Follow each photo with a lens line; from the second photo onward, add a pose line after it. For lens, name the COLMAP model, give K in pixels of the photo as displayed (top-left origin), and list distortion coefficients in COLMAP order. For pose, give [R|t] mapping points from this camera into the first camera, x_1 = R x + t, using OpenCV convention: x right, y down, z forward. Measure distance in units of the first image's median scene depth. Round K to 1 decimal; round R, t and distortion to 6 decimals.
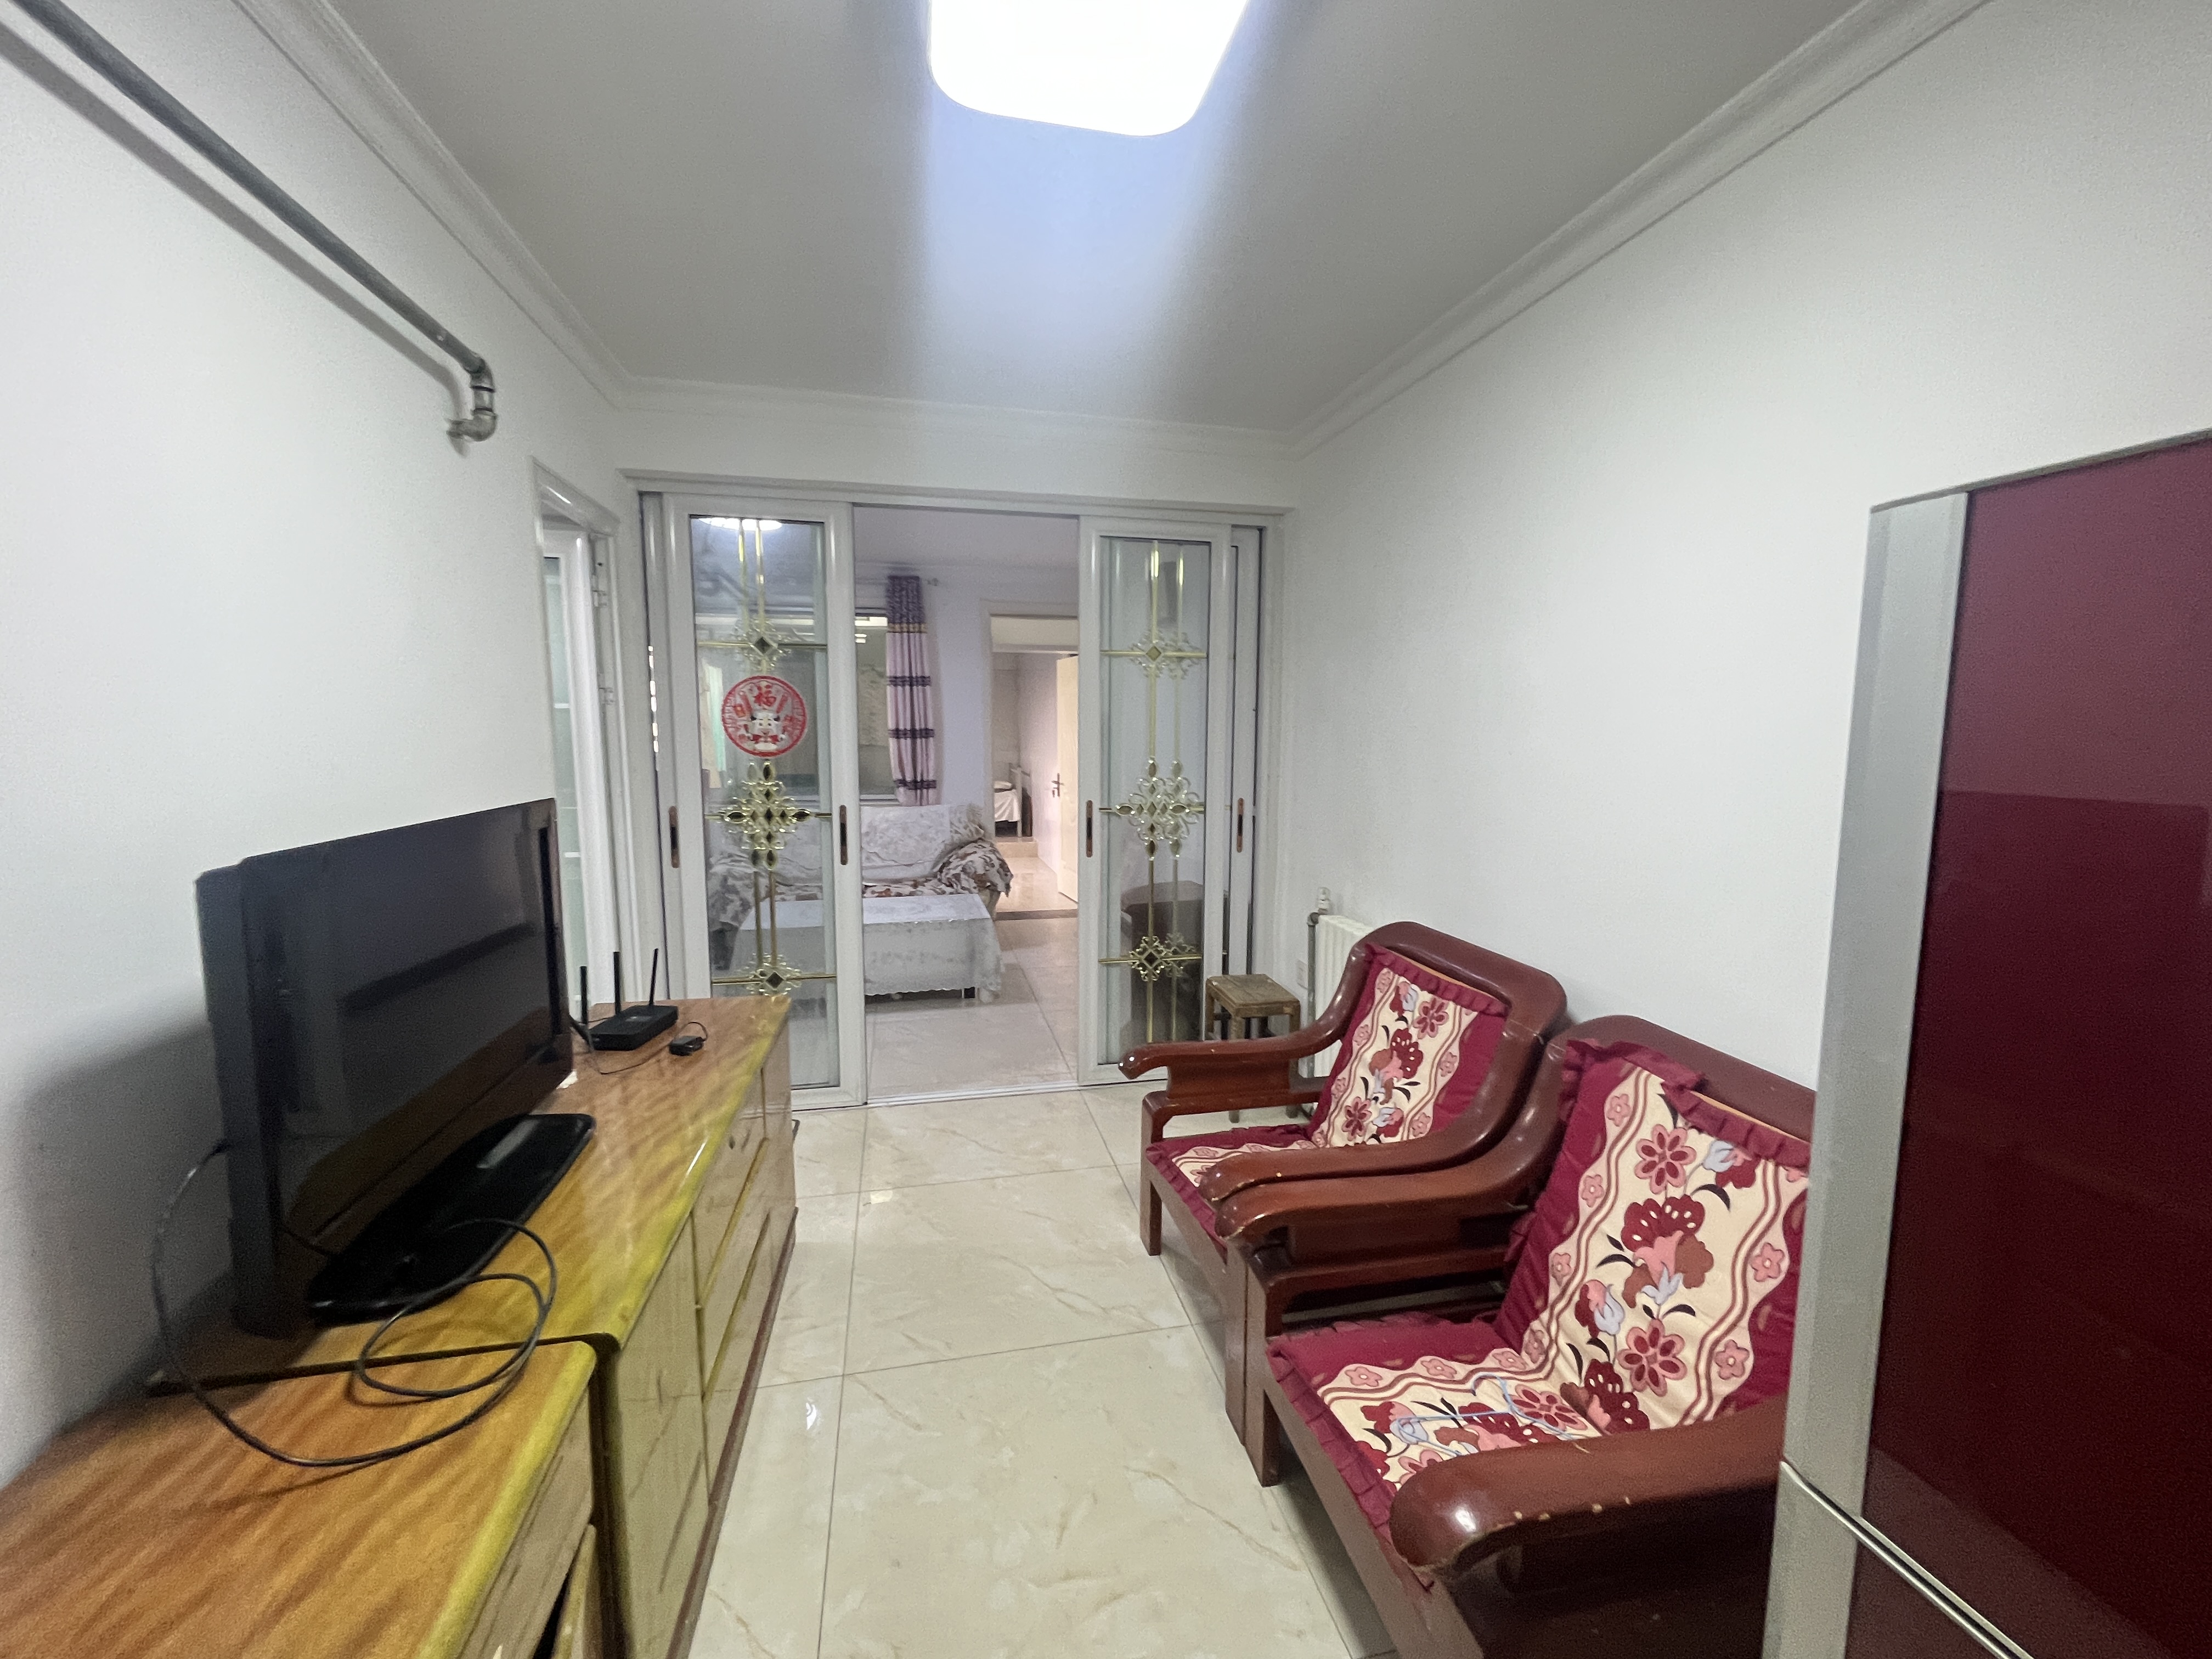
lens RADIAL K [[906.9, 0, 1107.9], [0, 906.9, 832.9], [0, 0, 1]] dist [-0.001313, 0.000029]
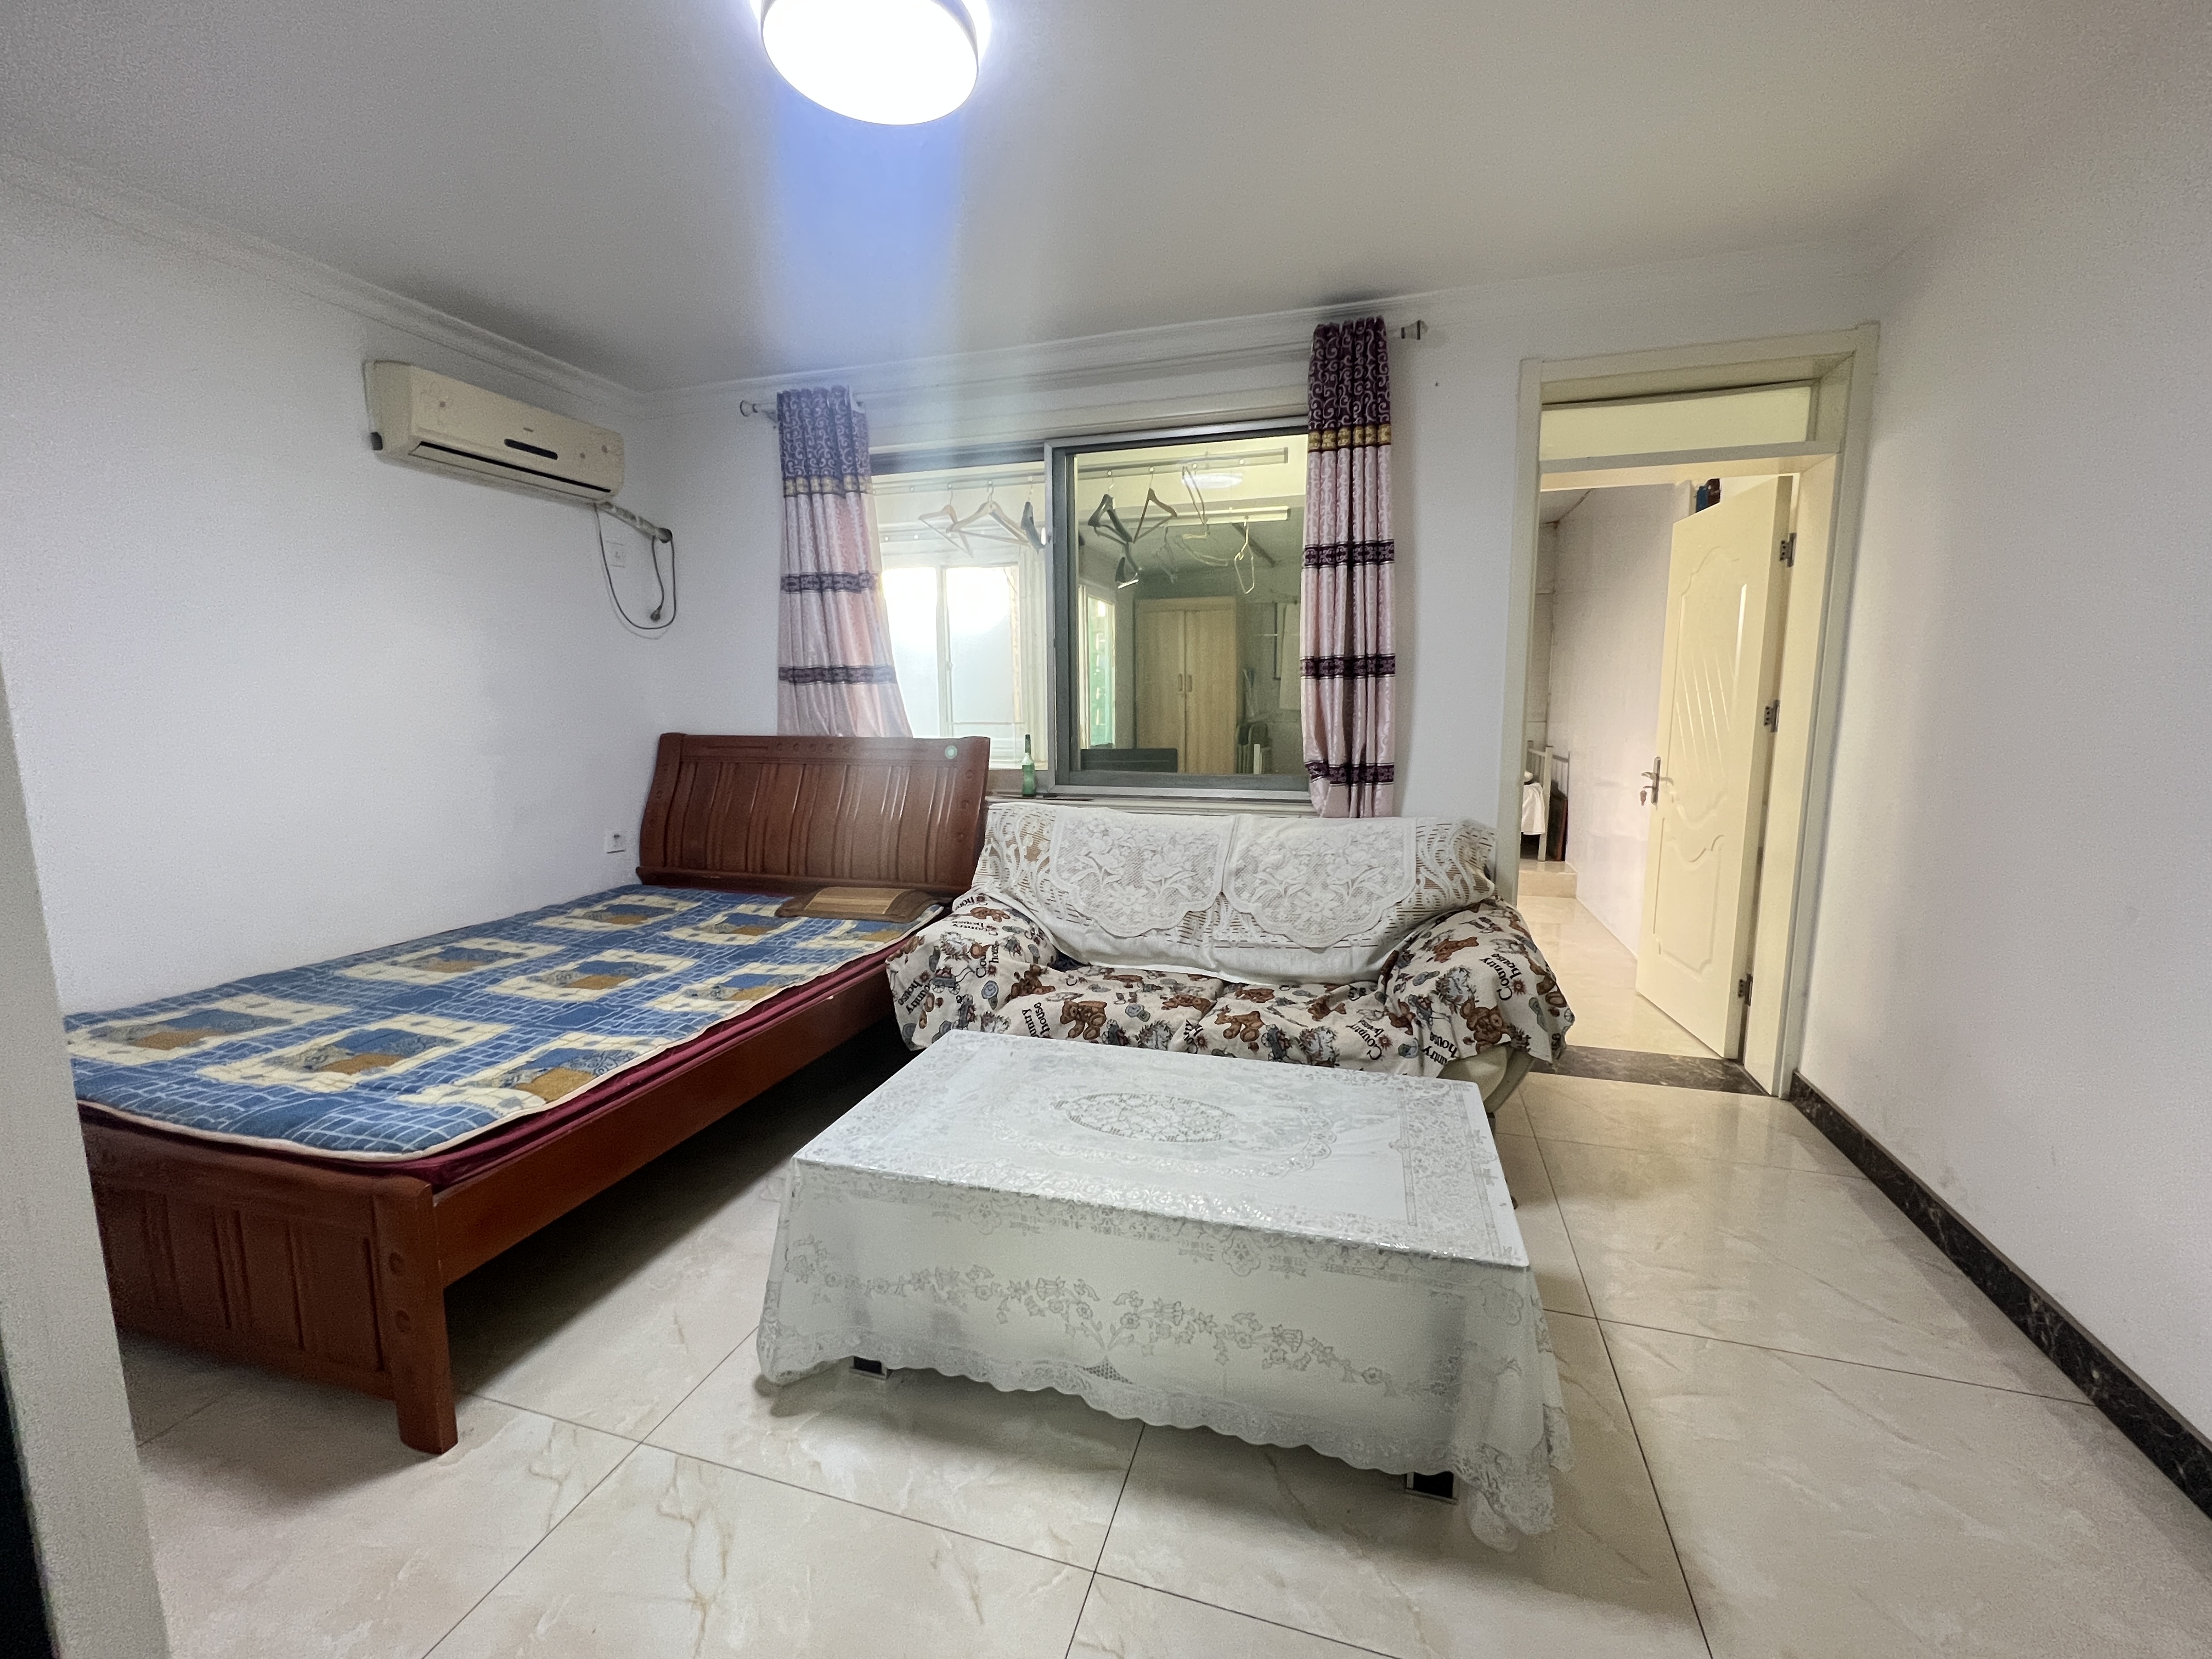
lens RADIAL K [[906.9, 0, 1107.9], [0, 906.9, 832.9], [0, 0, 1]] dist [-0.001313, 0.000029]
pose [[0.869163, 0.063421, -0.490441, -0.094093], [-0.053327, 0.997979, 0.034547, -0.034948], [0.491641, -0.003873, 0.870789, 0.572992]]
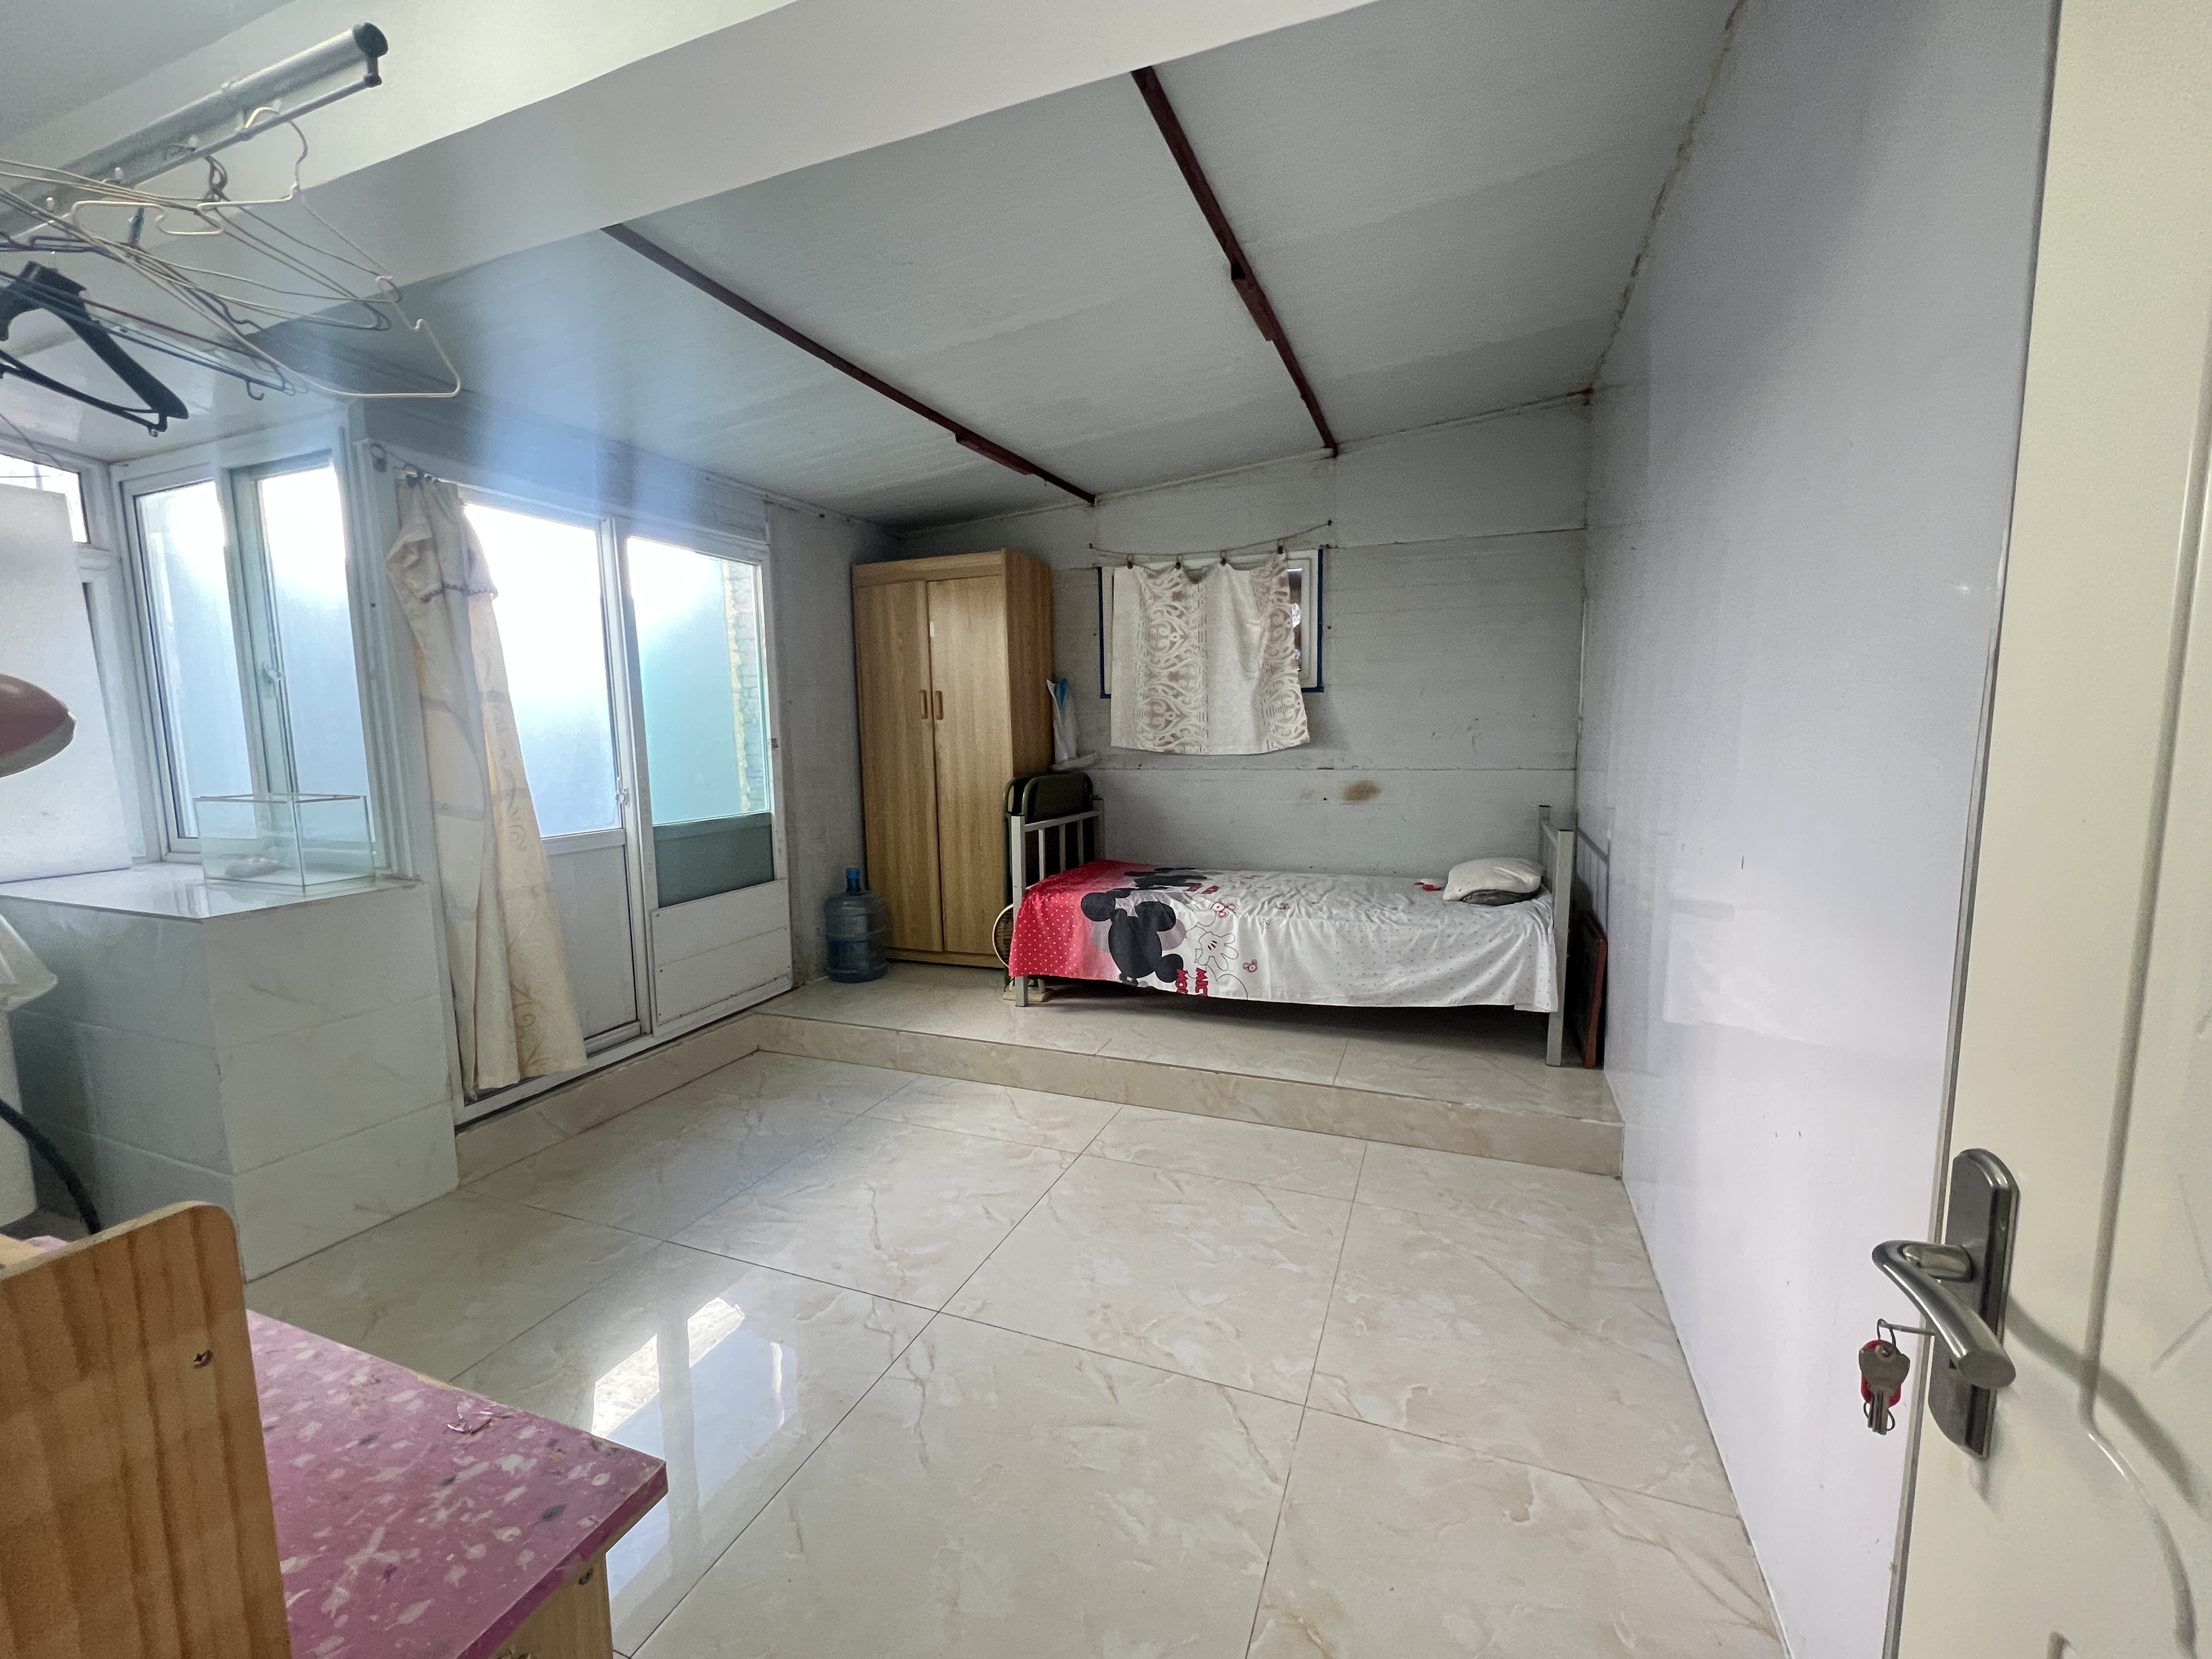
lens RADIAL K [[906.9, 0, 1107.9], [0, 906.9, 832.9], [0, 0, 1]] dist [-0.001313, 0.000029]
pose [[0.827625, 0.051623, -0.558903, -0.100308], [-0.049646, 0.998591, 0.018719, -0.122118], [0.559082, 0.012255, 0.829022, 1.192471]]
